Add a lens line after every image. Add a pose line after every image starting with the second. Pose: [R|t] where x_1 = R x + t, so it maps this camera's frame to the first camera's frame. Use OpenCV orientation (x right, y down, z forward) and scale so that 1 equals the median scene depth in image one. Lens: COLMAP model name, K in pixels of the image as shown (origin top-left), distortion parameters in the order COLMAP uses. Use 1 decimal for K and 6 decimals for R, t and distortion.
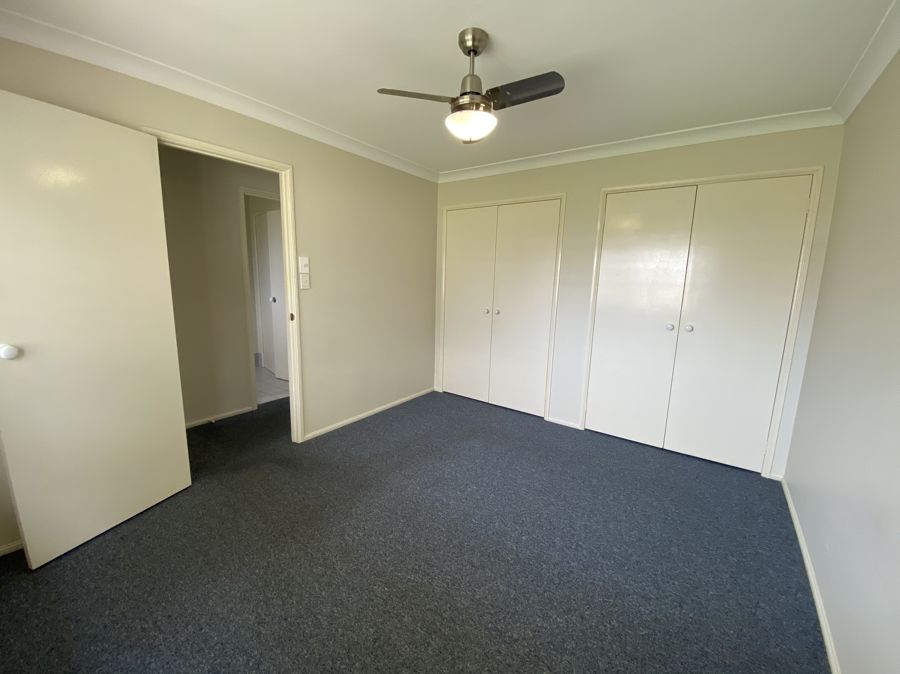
lens RADIAL K [[364.0, 0, 448.8], [0, 364.0, 336.5], [0, 0, 1]] dist [0.017514, -0.019178]
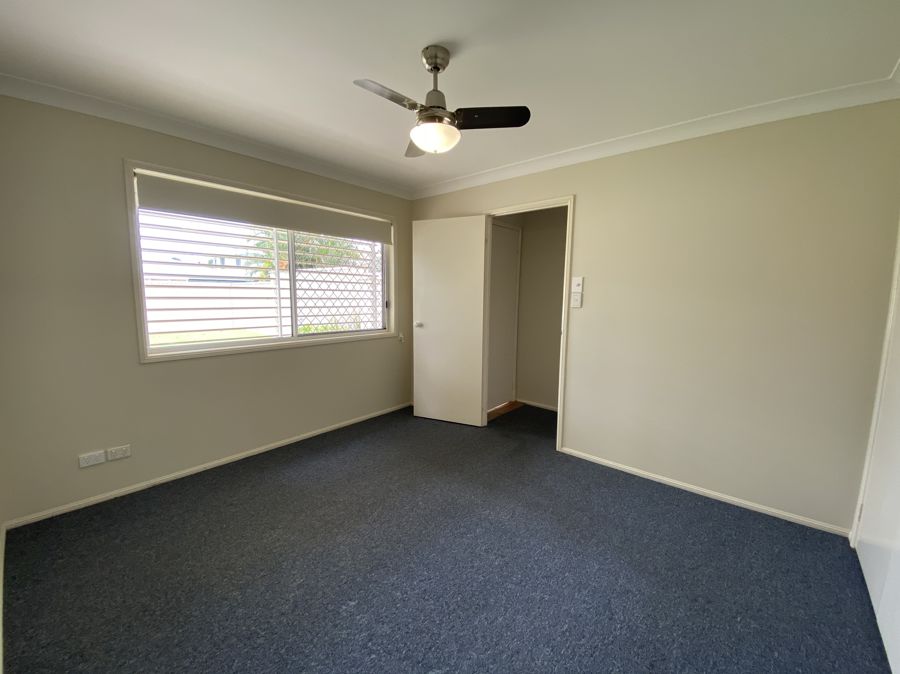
lens RADIAL K [[364.0, 0, 448.8], [0, 364.0, 336.5], [0, 0, 1]] dist [0.017514, -0.019178]
pose [[-0.076966, 0.095638, -0.992436, 0.742885], [-0.182546, 0.977211, 0.108328, -0.106553], [0.980180, 0.189503, -0.057754, 0.800992]]
